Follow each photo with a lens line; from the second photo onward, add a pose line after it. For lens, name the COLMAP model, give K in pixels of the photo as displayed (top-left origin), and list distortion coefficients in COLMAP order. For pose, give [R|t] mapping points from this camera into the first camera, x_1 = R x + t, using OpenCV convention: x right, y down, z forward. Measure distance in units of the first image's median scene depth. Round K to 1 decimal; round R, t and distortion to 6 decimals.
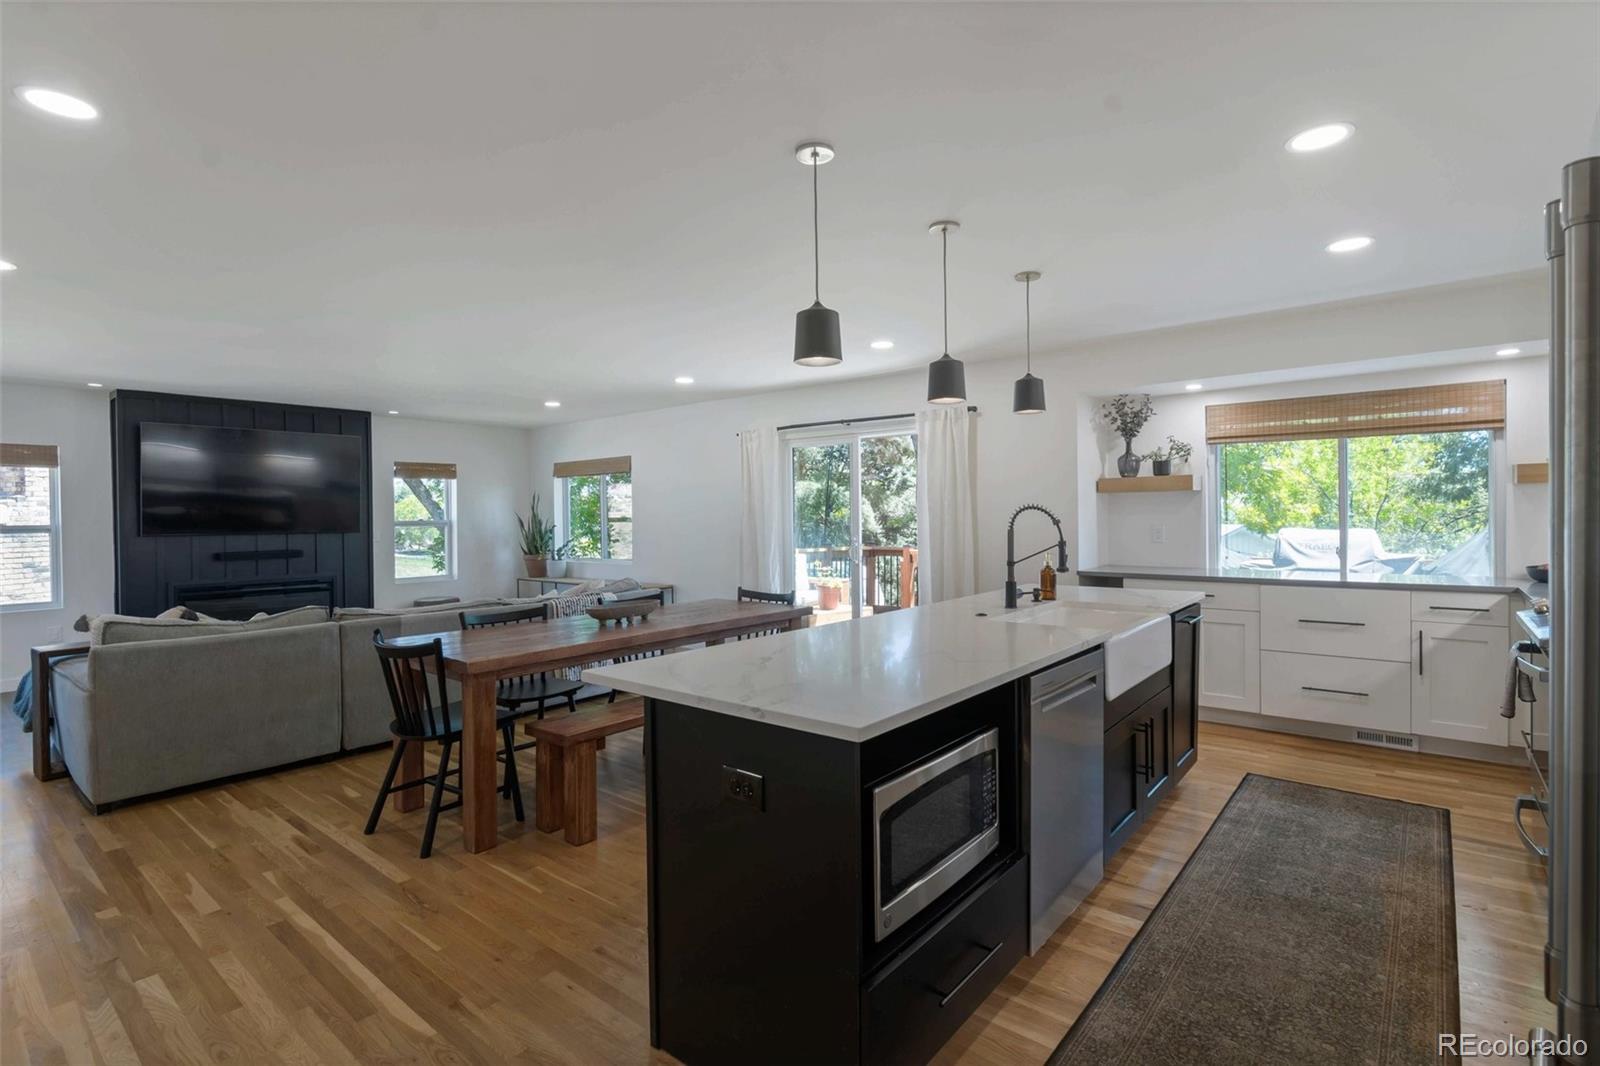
lens RADIAL K [[762.1, 0, 805.9], [0, 762.1, 525.1], [0, 0, 1]] dist [-0.006370, -0.001010]
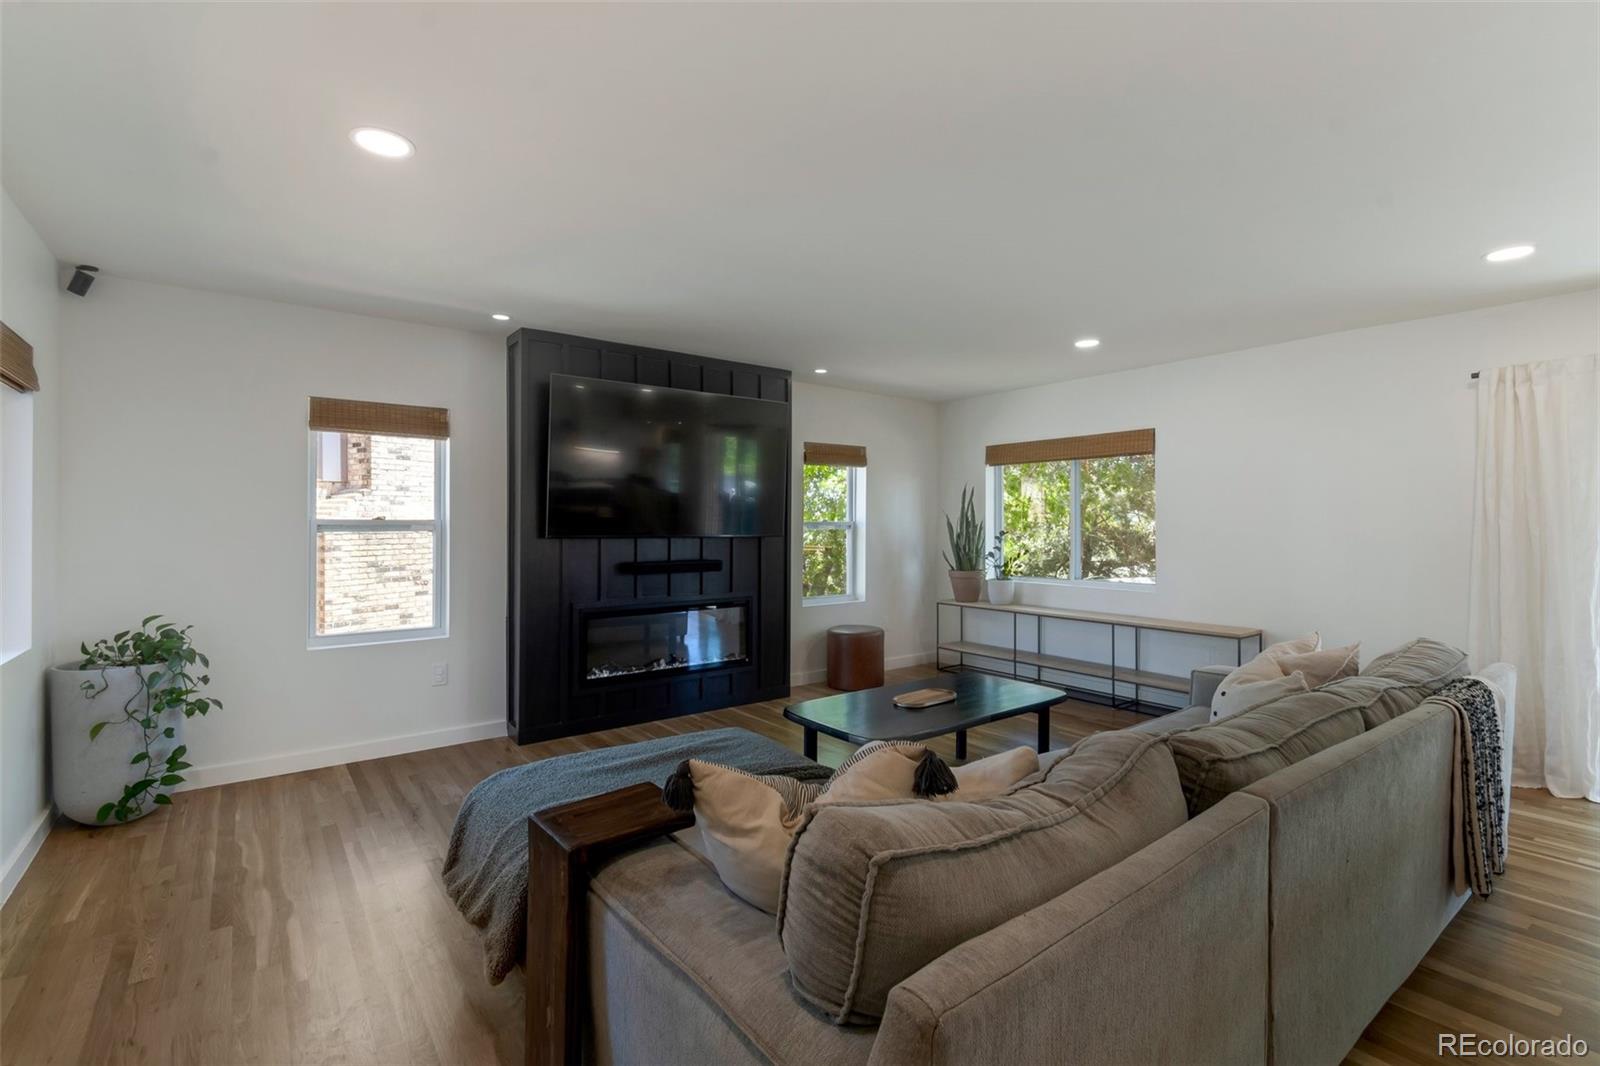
lens RADIAL K [[729.5, 0, 802.8], [0, 729.5, 527.4], [0, 0, 1]] dist [0.001283, 0.000027]
pose [[0.972226, 0.014777, -0.233576, -0.349296], [-0.015822, 0.999871, -0.002599, 0.001958], [0.233507, 0.006222, 0.972335, 0.287485]]
